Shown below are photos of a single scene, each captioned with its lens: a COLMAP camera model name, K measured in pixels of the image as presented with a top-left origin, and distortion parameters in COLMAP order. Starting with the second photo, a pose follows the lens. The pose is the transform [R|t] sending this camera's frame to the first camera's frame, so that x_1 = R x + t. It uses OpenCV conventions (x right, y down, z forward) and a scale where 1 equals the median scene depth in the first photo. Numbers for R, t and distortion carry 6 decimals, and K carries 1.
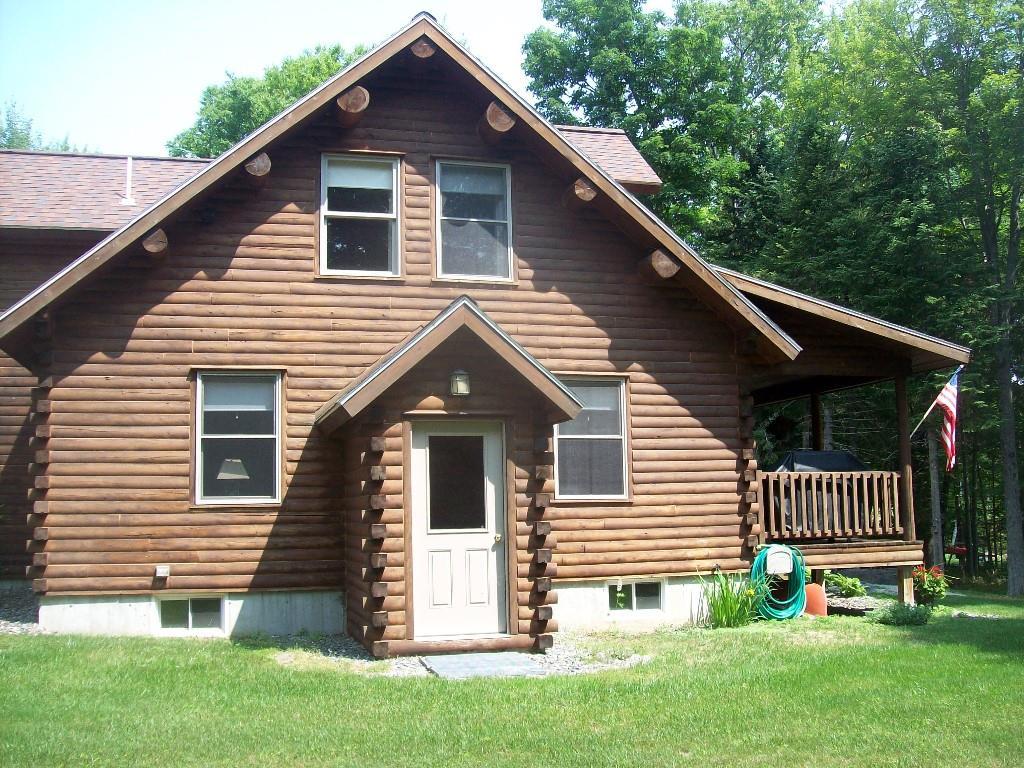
lens RADIAL K [[1071.5, 0, 512.0], [0, 1071.5, 384.0], [0, 0, 1]] dist [-0.070540, 0.004336]
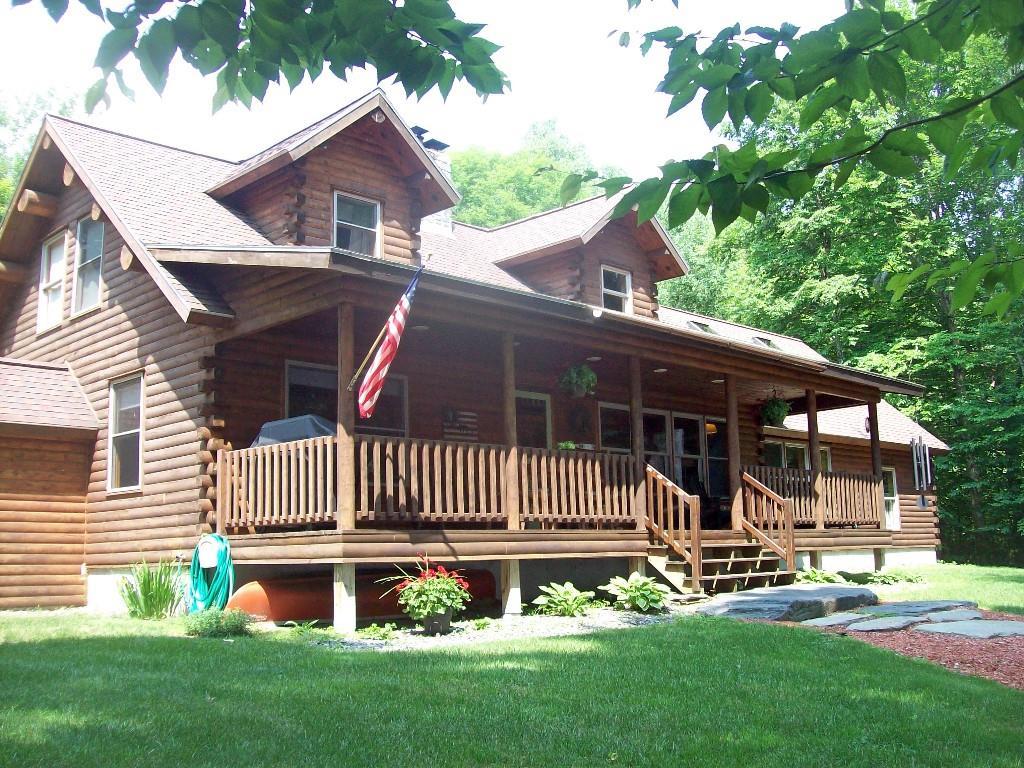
lens RADIAL K [[1071.5, 0, 512.0], [0, 1071.5, 384.0], [0, 0, 1]] dist [-0.070540, 0.004336]
pose [[0.502004, -0.135232, -0.854227, 1.141690], [0.110664, 0.989625, -0.091633, 0.137477], [0.857756, -0.048532, 0.511761, 0.774486]]
